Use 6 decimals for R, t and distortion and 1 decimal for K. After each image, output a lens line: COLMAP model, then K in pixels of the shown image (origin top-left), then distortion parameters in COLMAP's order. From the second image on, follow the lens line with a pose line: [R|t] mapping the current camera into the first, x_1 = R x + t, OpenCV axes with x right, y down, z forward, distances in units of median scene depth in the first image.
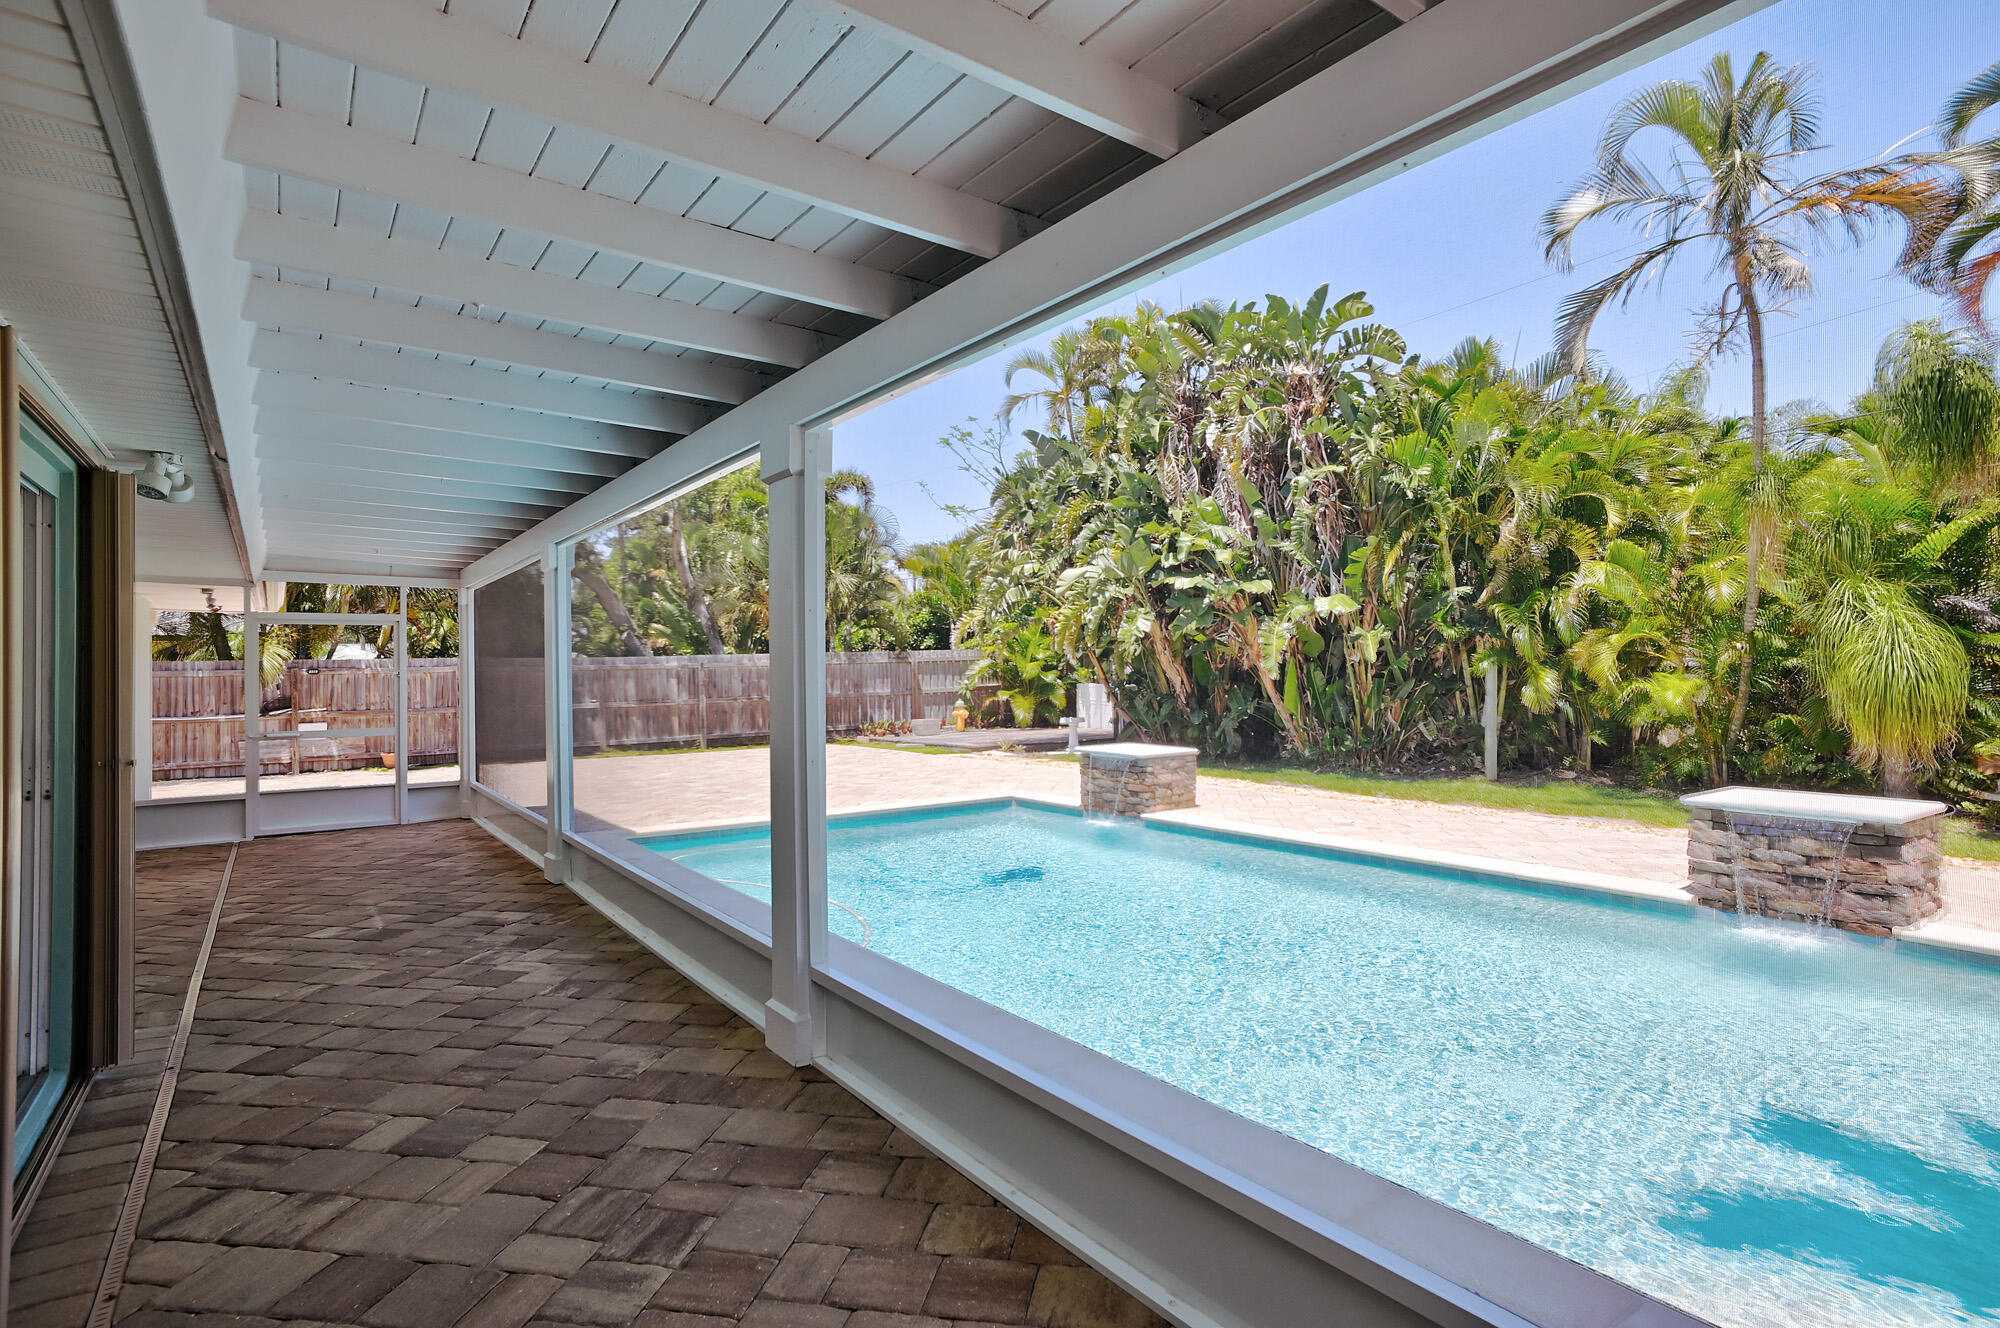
lens RADIAL K [[1023.0, 0, 1000.7], [0, 1023.0, 655.0], [0, 0, 1]] dist [-0.008987, 0.006638]
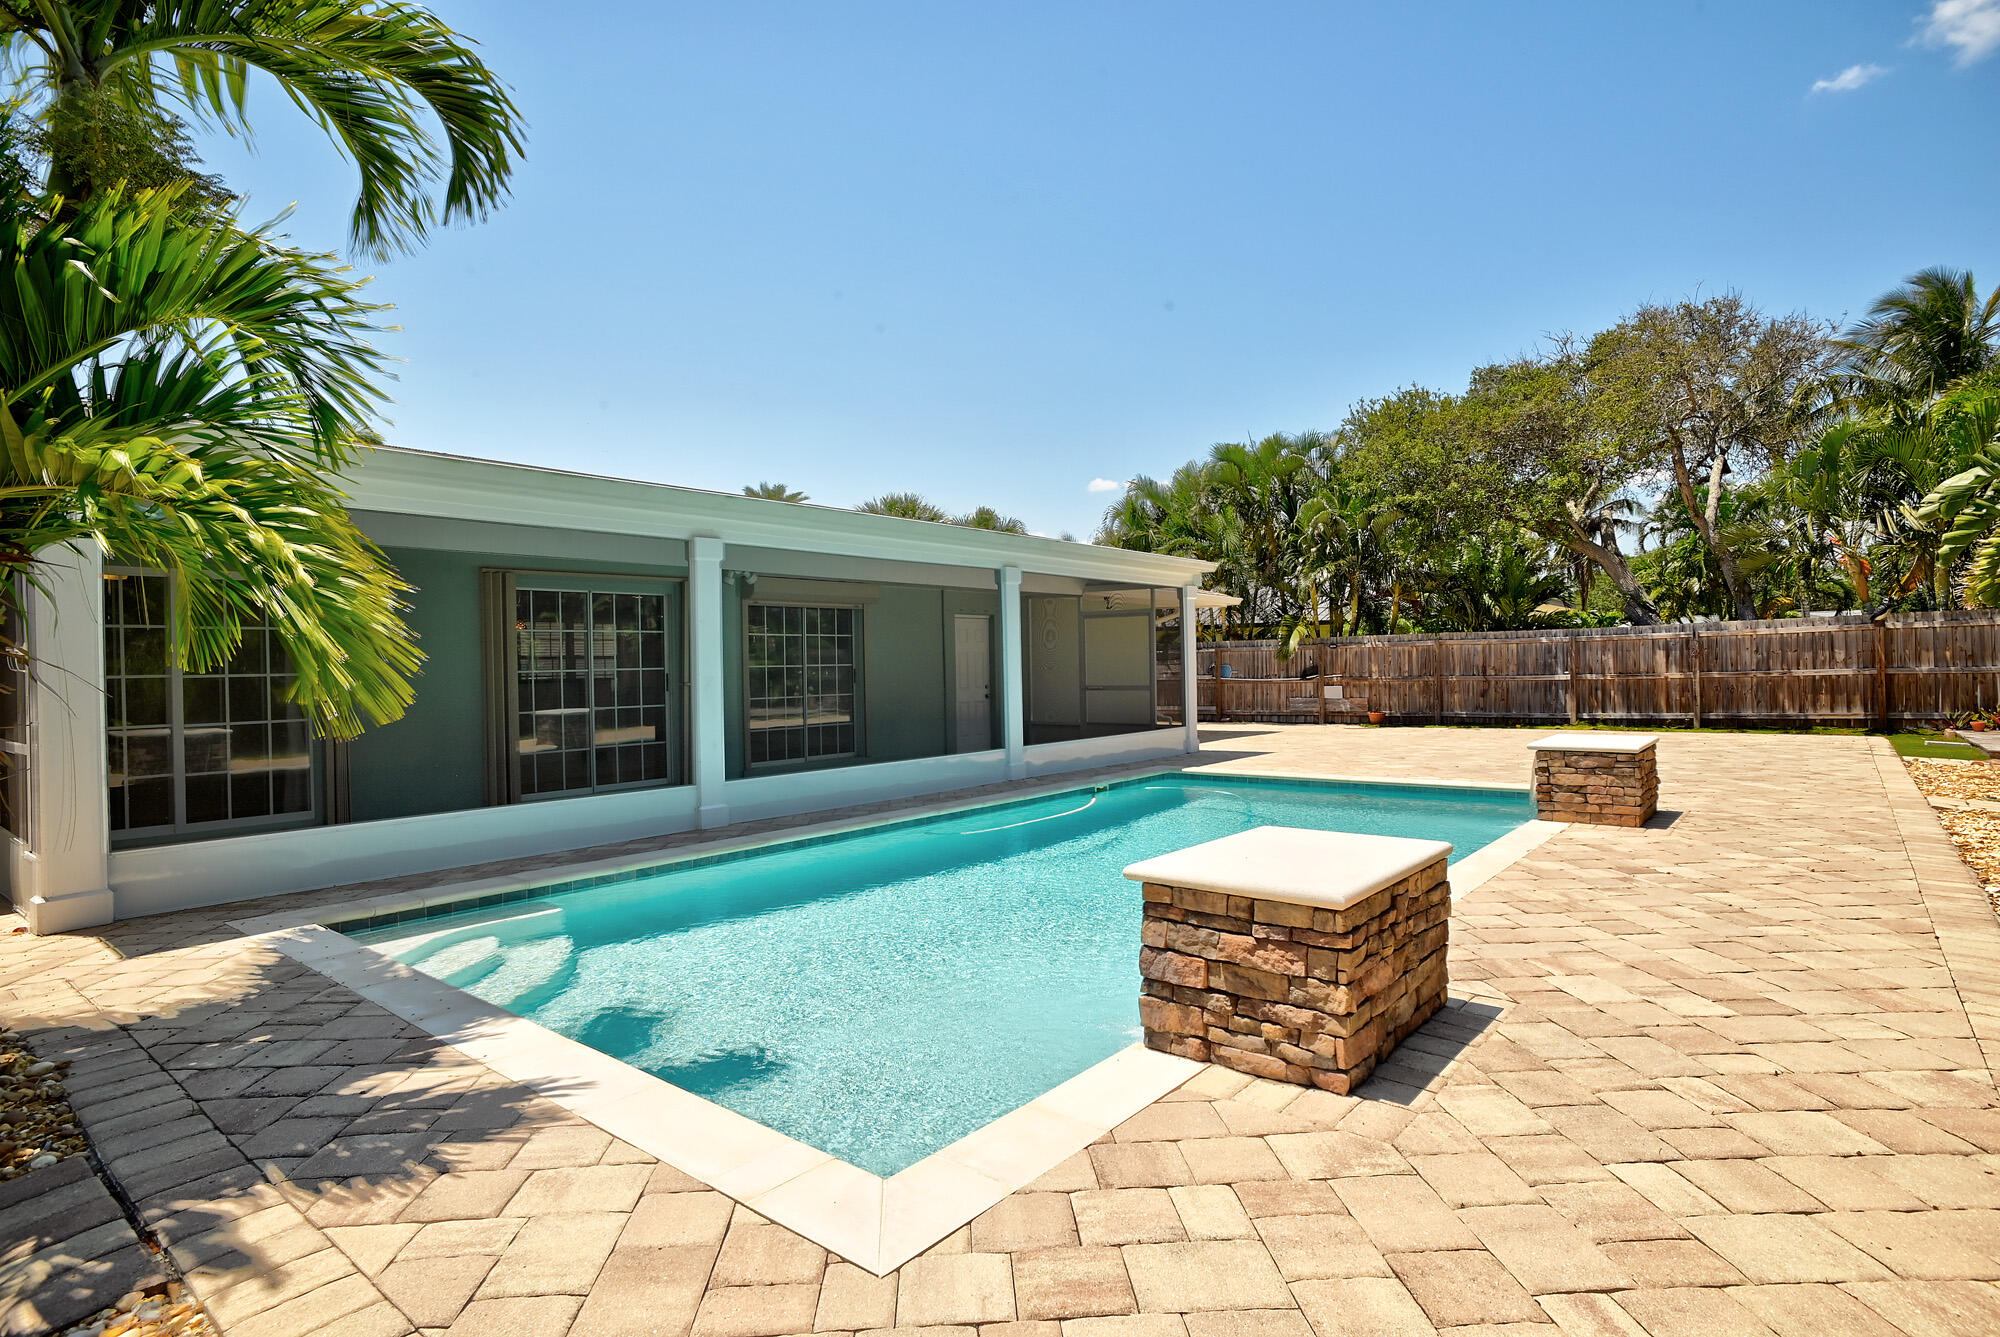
lens RADIAL K [[1023.0, 0, 1013.0], [0, 1023.0, 668.1], [0, 0, 1]] dist [-0.008987, 0.006638]
pose [[0.272966, 0.010446, -0.961967, 0.625844], [0.027254, 0.999456, 0.018586, 0.010798], [0.961638, -0.031291, 0.272533, 0.327783]]
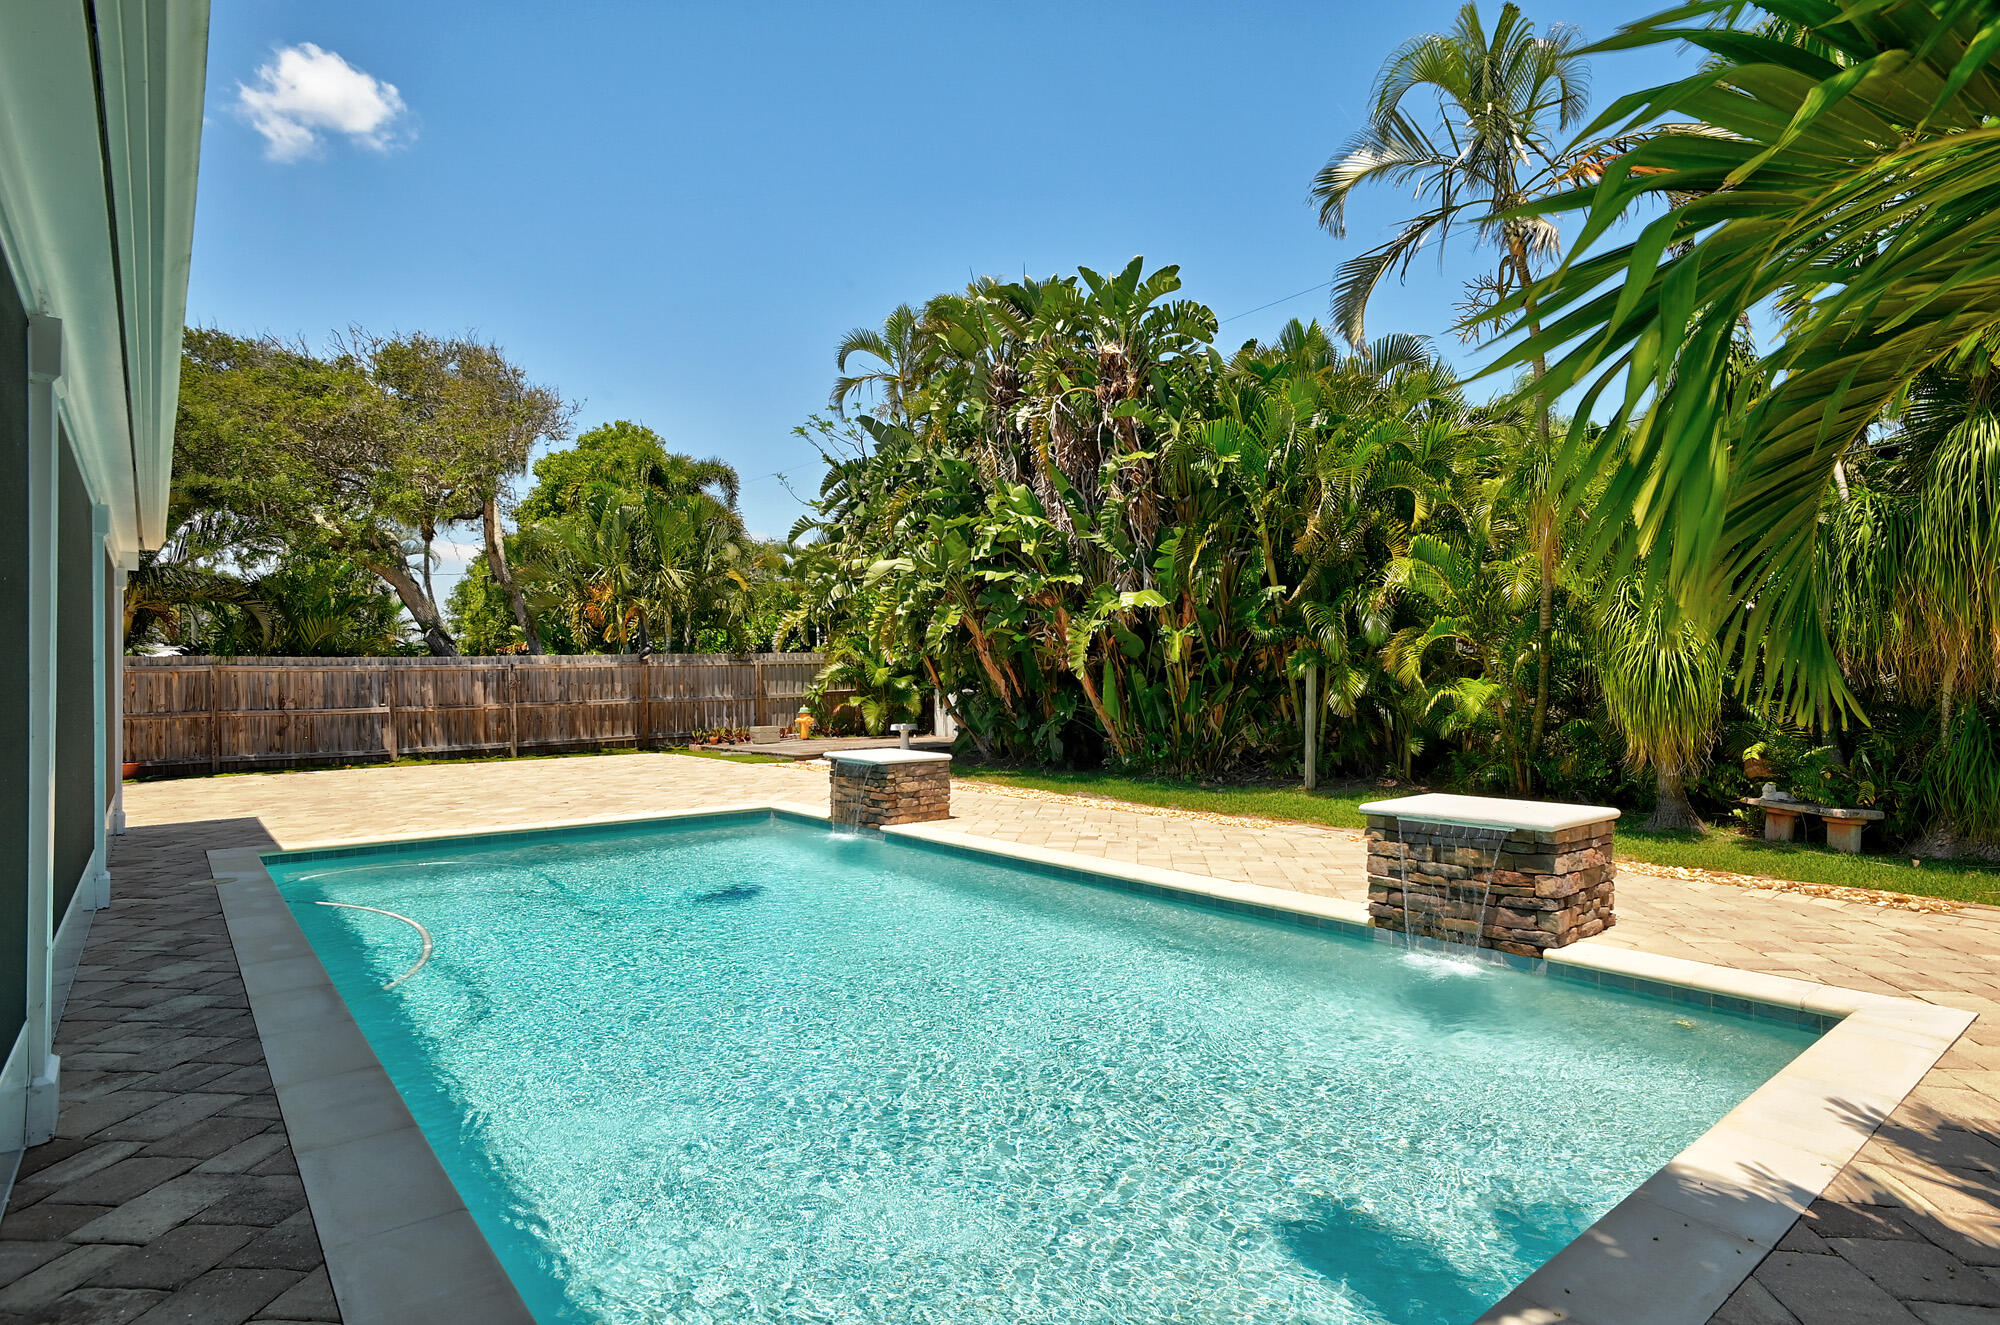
lens RADIAL K [[1051.4, 0, 1003.6], [0, 1051.4, 676.2], [0, 0, 1]] dist [-0.016656, 0.000963]
pose [[0.997190, 0.004659, 0.074762, 0.124195], [-0.005488, 0.999926, 0.010886, 0.009223], [-0.074706, -0.011266, 0.997142, 0.051422]]
